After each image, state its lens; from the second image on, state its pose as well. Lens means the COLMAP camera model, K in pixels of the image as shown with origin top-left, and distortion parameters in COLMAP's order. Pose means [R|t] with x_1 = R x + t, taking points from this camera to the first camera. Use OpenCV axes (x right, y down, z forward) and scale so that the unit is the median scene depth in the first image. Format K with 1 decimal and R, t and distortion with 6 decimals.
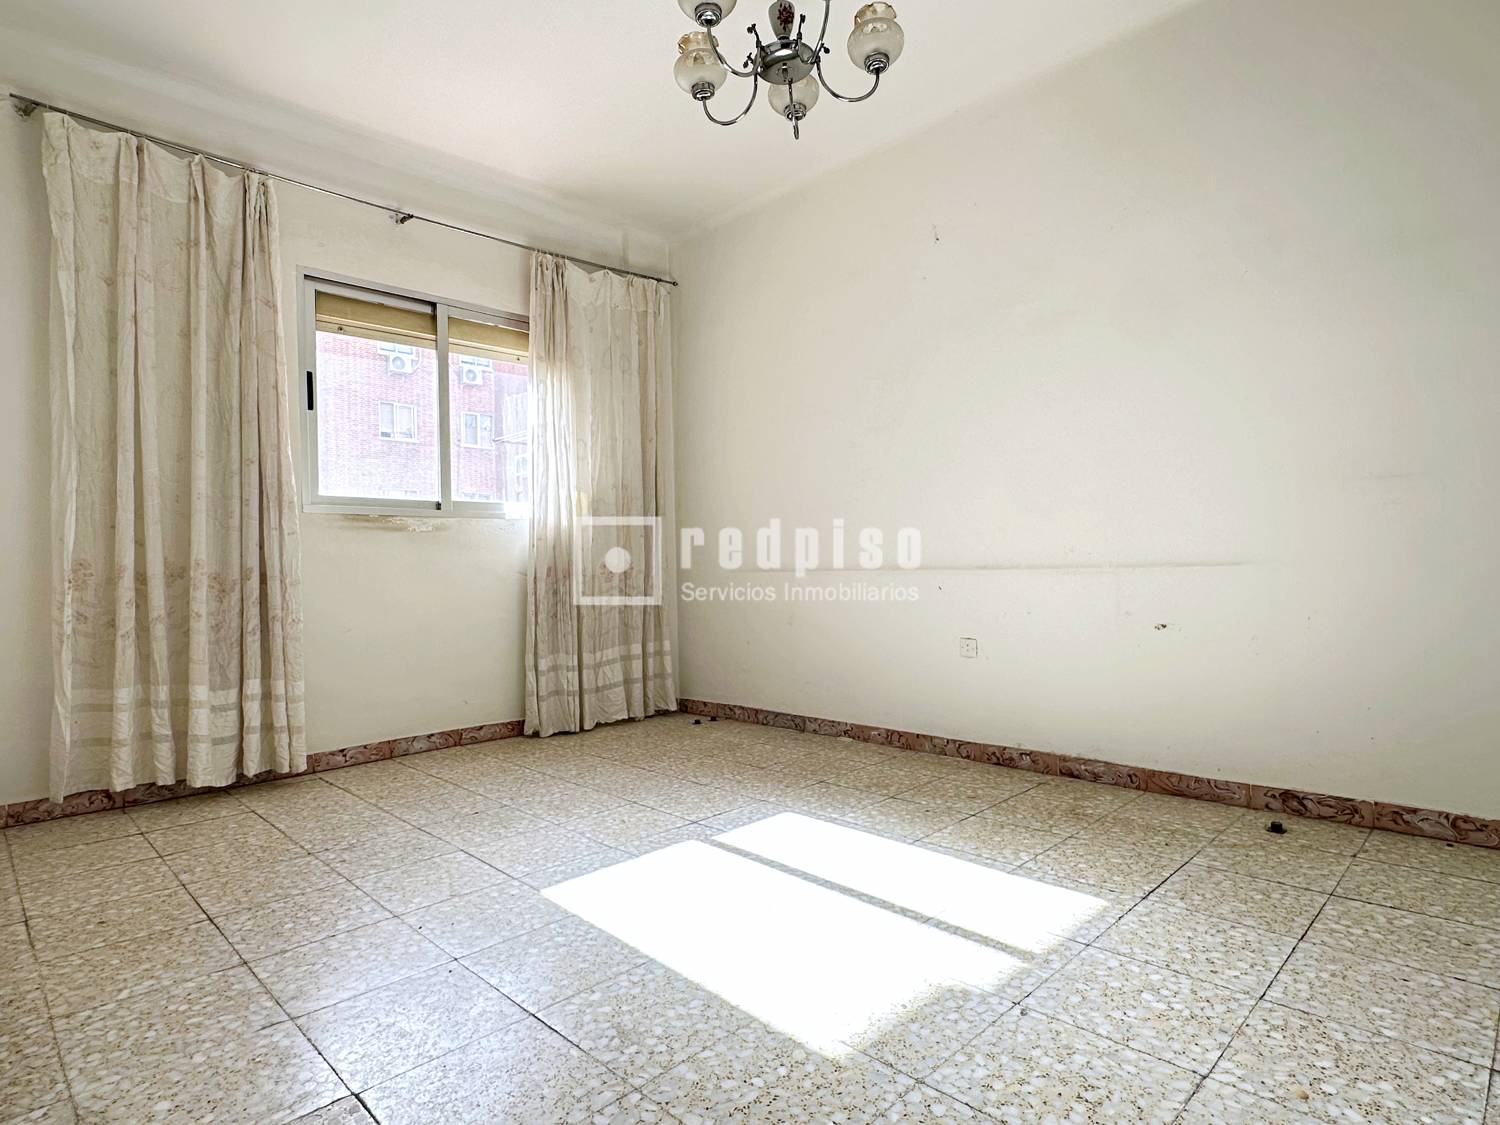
lens RADIAL K [[820.2, 0, 748.8], [0, 820.2, 565.1], [0, 0, 1]] dist [0.002822, 0.000557]
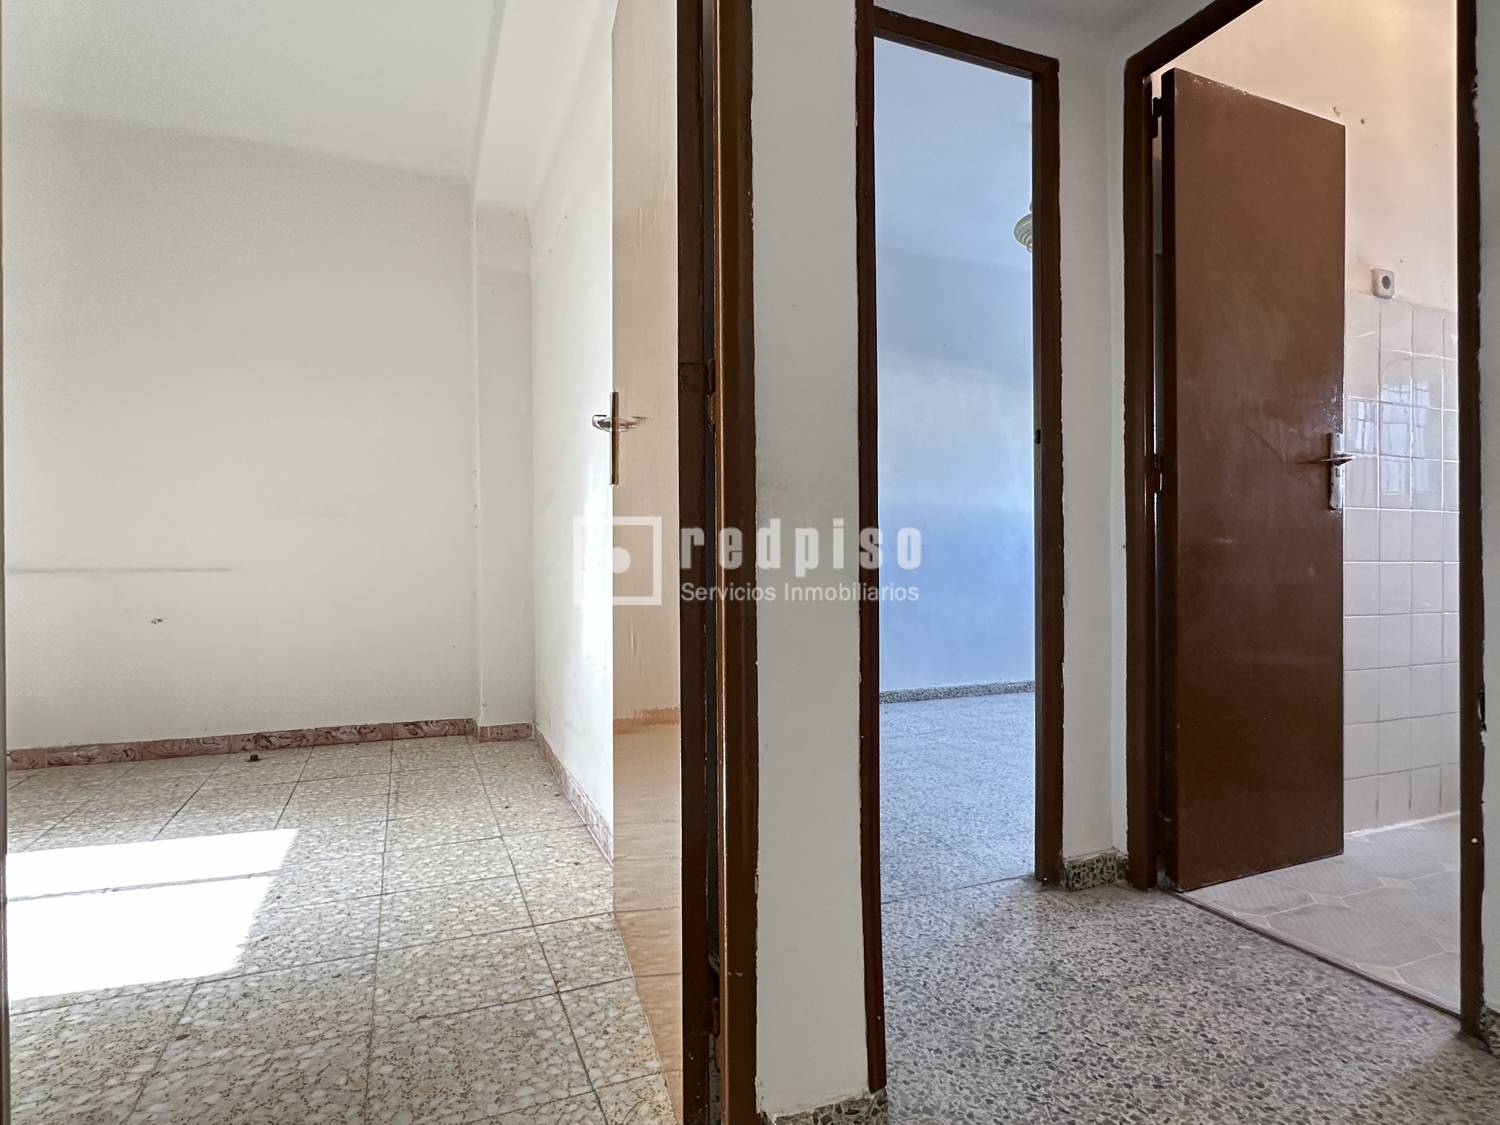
lens RADIAL K [[802.4, 0, 748.3], [0, 802.4, 567.8], [0, 0, 1]] dist [0.000279, 0.000355]
pose [[0.374914, 0.014930, 0.926939, -0.285240], [-0.003346, 0.999886, -0.014751, 0.011731], [-0.927053, 0.002429, 0.374921, -0.266608]]
